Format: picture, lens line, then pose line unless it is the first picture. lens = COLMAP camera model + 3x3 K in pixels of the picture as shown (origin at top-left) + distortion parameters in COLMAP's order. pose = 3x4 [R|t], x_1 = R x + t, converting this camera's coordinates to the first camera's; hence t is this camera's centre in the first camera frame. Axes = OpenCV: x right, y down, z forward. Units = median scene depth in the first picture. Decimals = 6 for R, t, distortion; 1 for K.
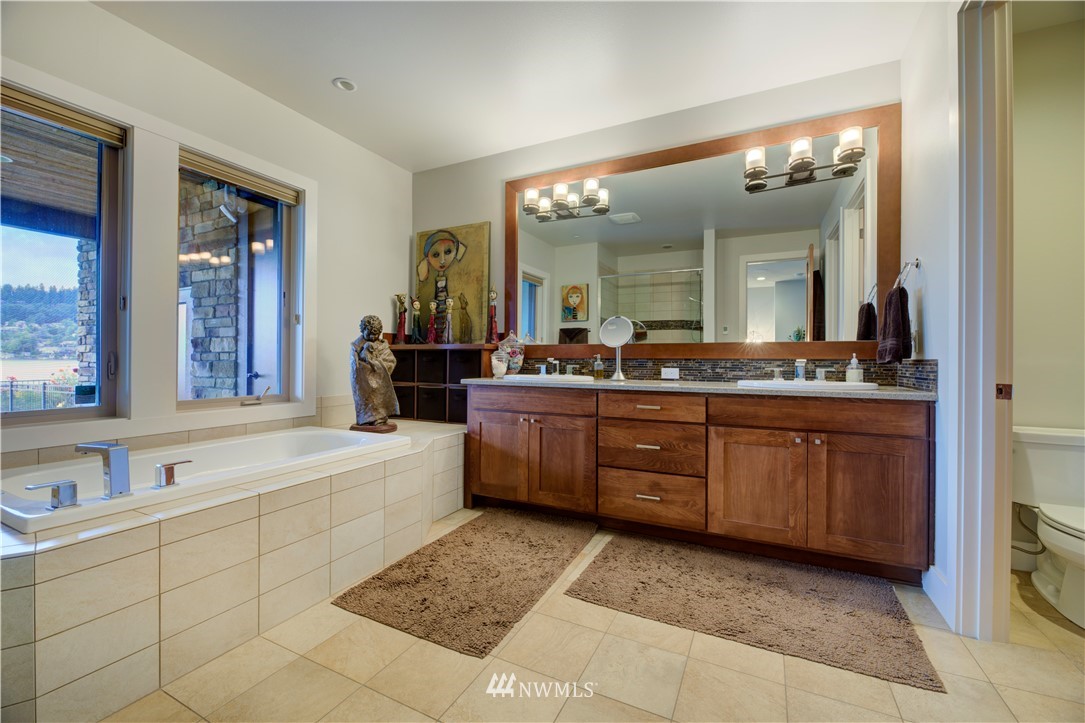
lens RADIAL K [[440.1, 0, 532.9], [0, 440.1, 376.1], [0, 0, 1]] dist [-0.000722, -0.003142]
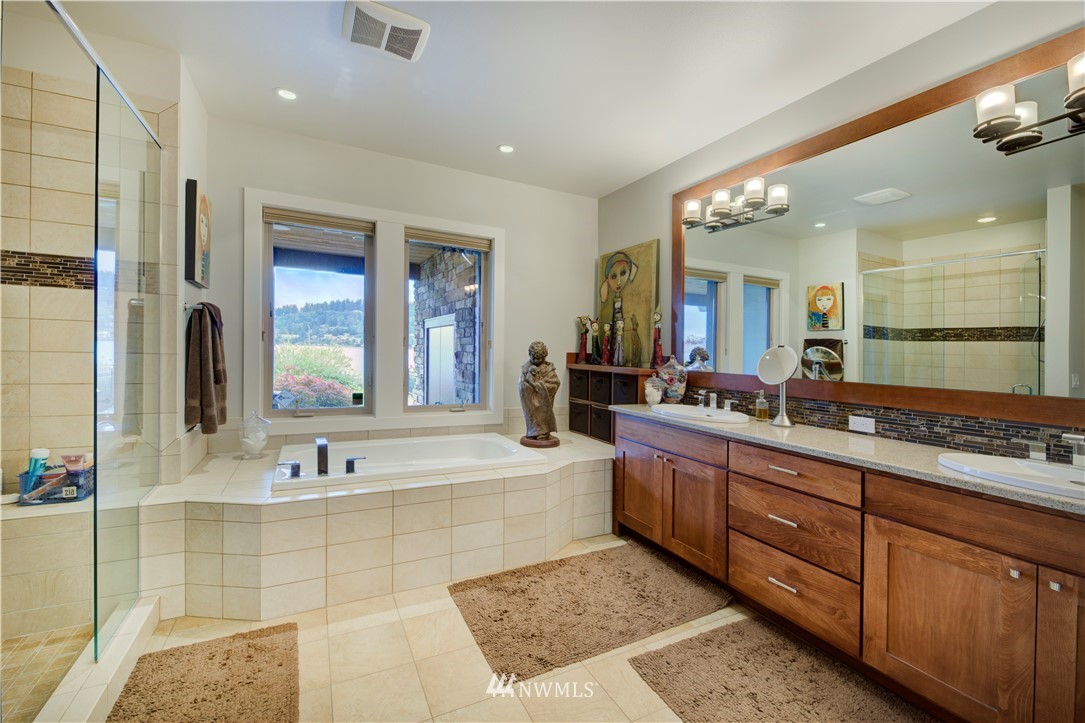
lens RADIAL K [[450.4, 0, 544.6], [0, 450.4, 368.1], [0, 0, 1]] dist [-0.003871, -0.000845]
pose [[0.800912, 0.042292, -0.597286, 0.339357], [-0.042207, 0.999009, 0.014140, -0.088774], [0.597292, 0.013884, 0.801904, 0.095430]]
